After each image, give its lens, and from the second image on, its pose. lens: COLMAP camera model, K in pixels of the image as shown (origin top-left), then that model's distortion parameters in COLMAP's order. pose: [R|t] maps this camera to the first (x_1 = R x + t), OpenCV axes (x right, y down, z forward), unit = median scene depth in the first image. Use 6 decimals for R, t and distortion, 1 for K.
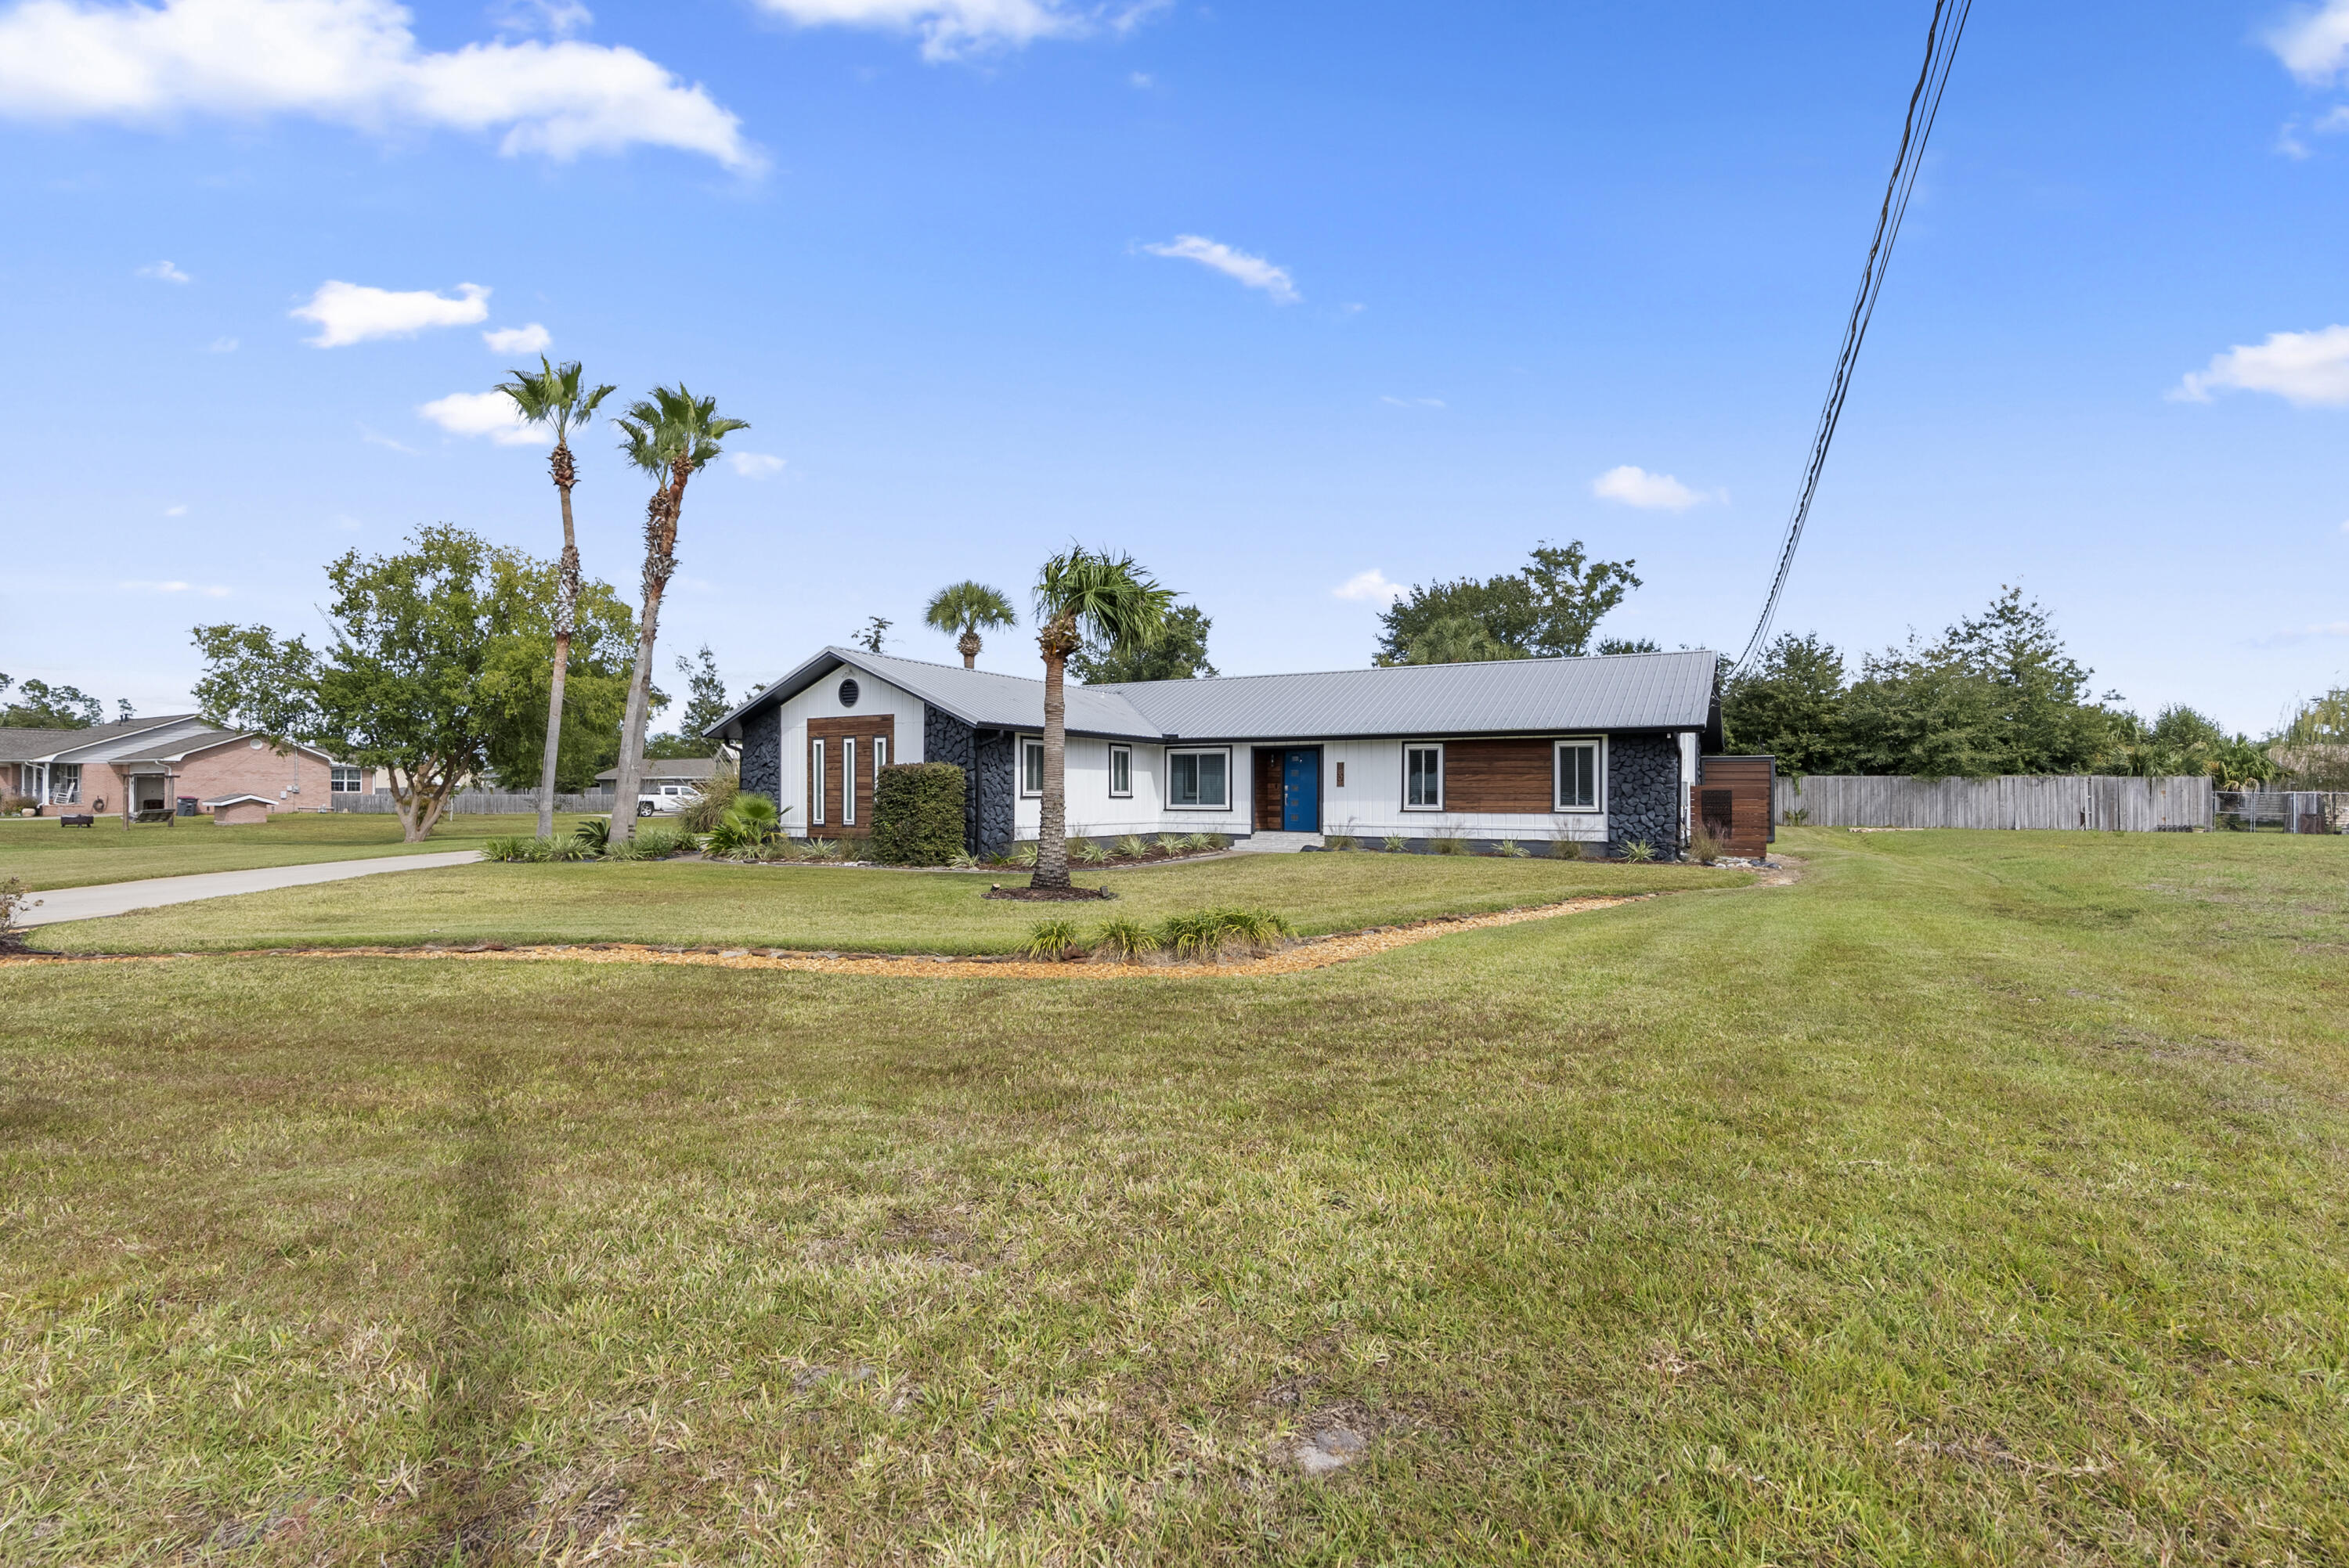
lens RADIAL K [[1066.6, 0, 1180.0], [0, 1066.6, 791.0], [0, 0, 1]] dist [-0.015596, 0.008935]
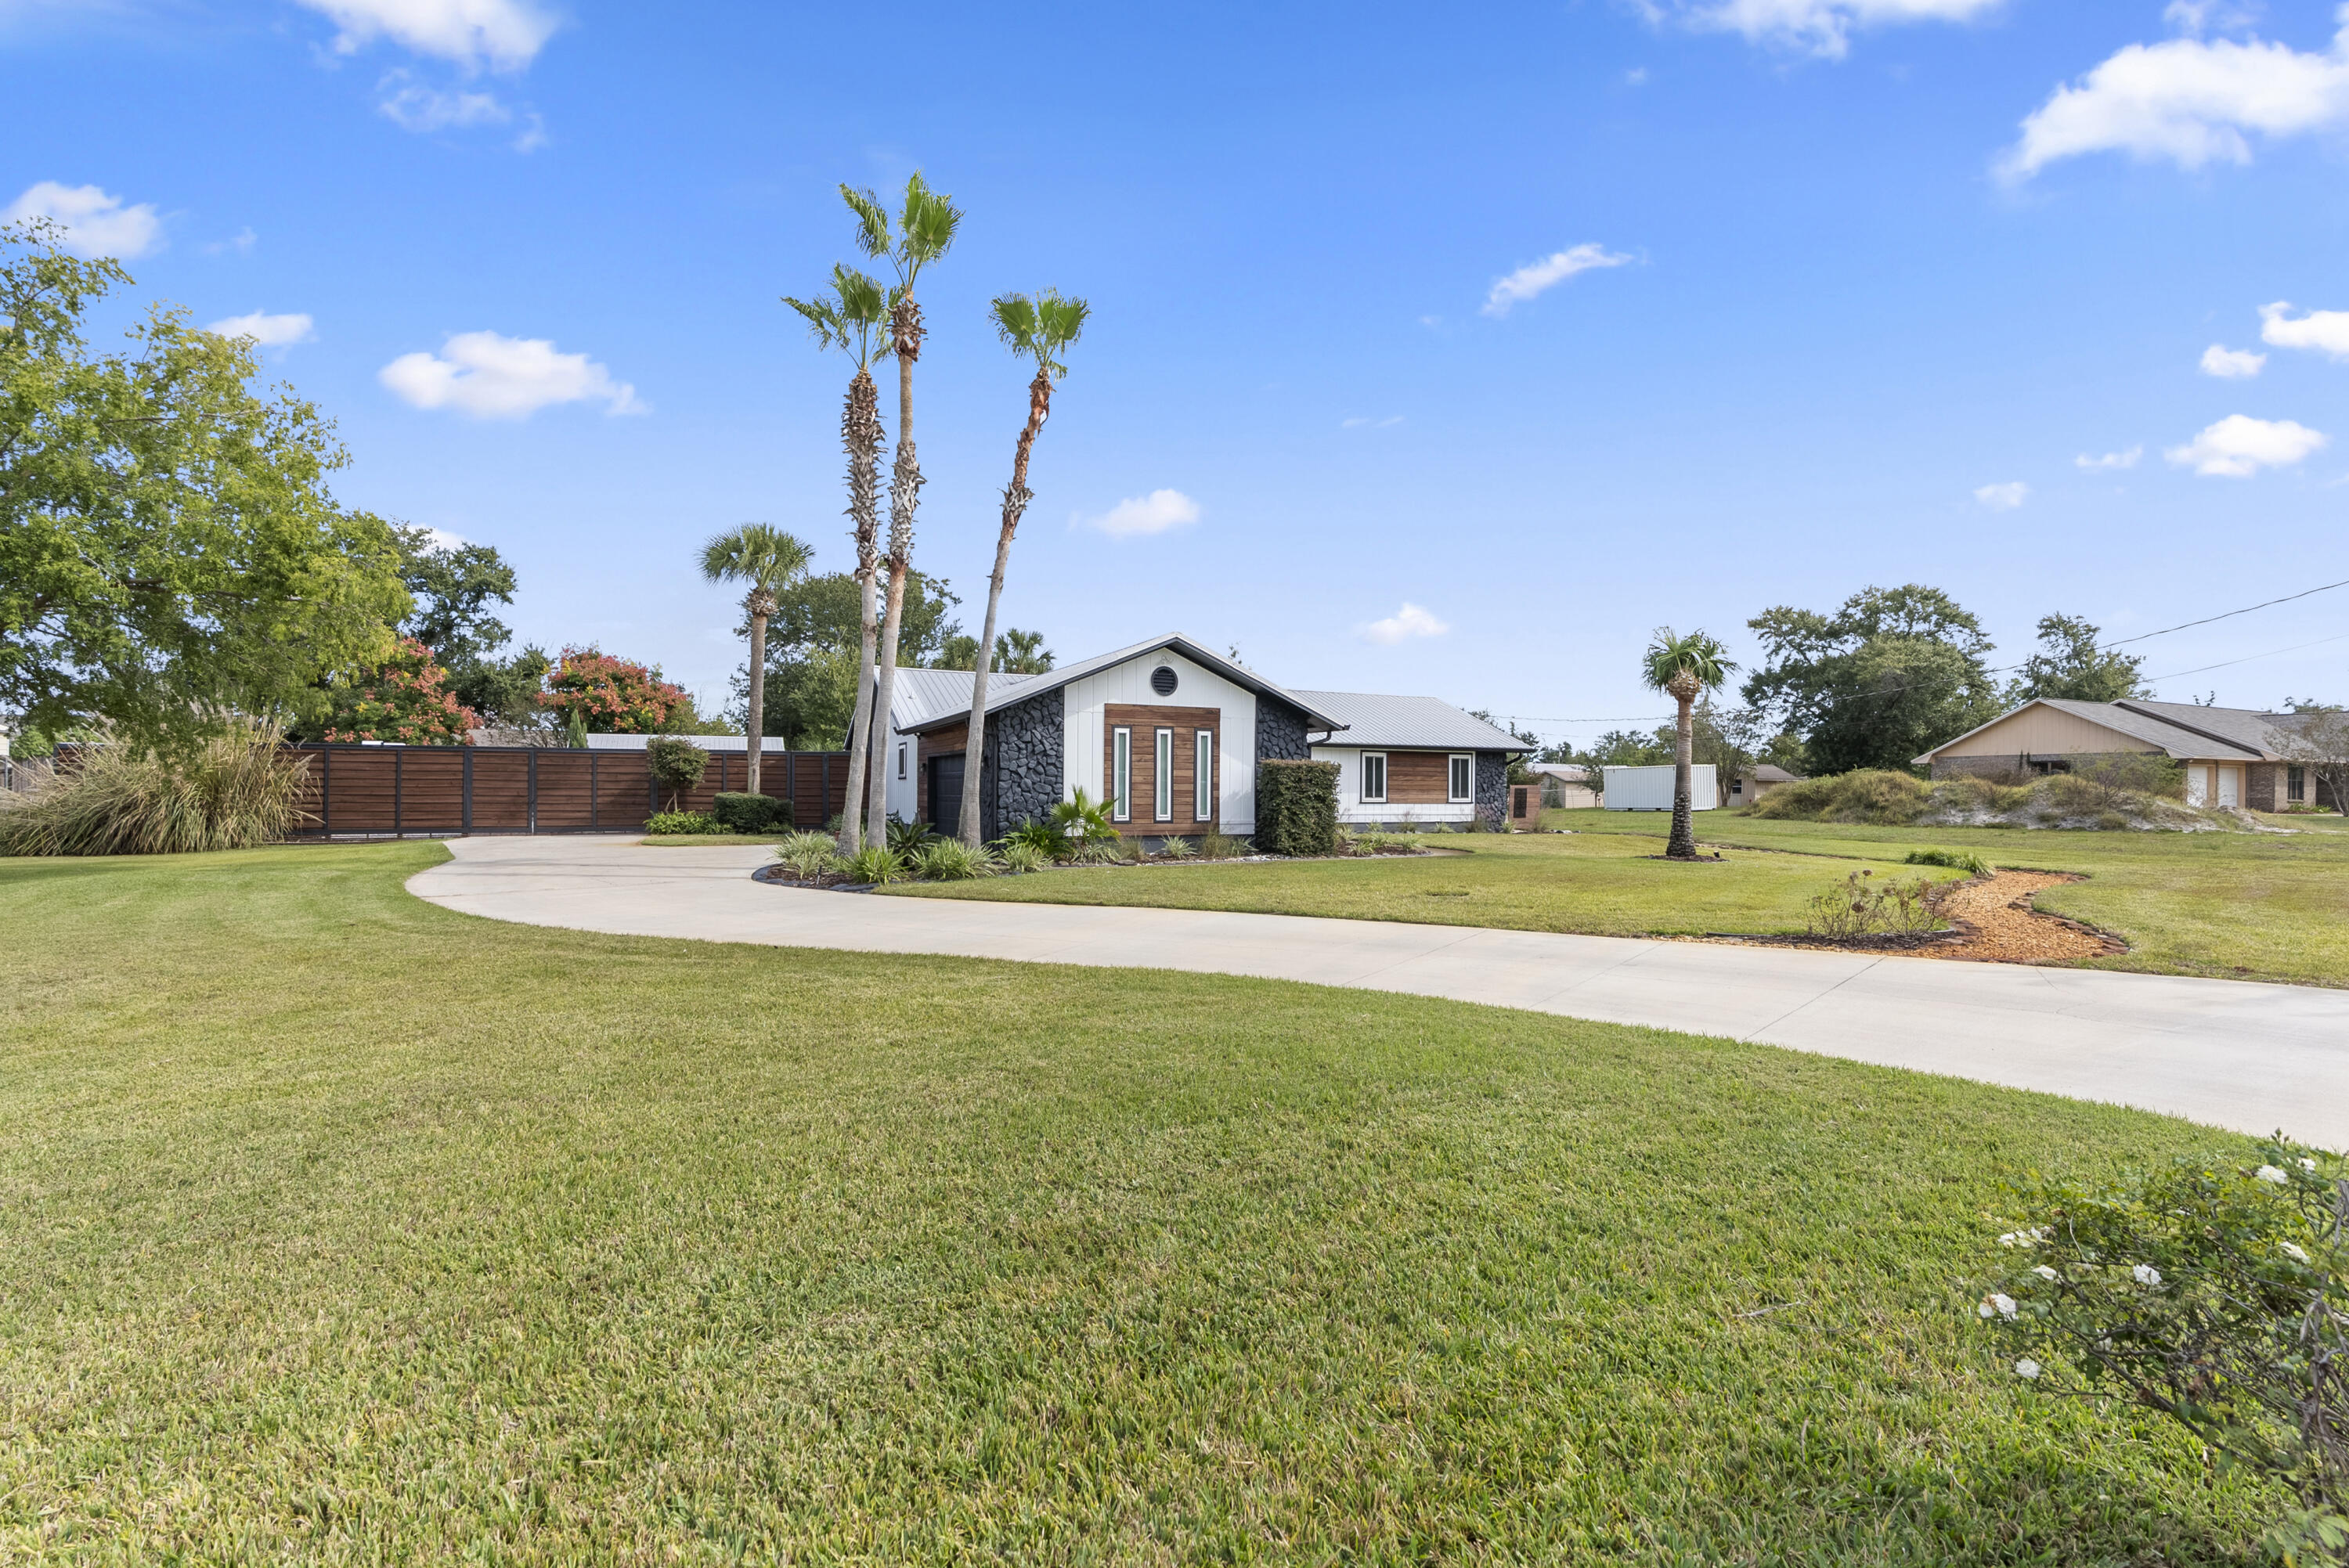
lens RADIAL K [[1072.8, 0, 1180.8], [0, 1072.8, 789.1], [0, 0, 1]] dist [-0.003709, 0.001068]
pose [[0.584111, 0.004295, 0.811663, -1.008381], [-0.007572, 0.999971, 0.000157, 0.003299], [-0.811639, -0.006238, 0.584126, 0.403412]]
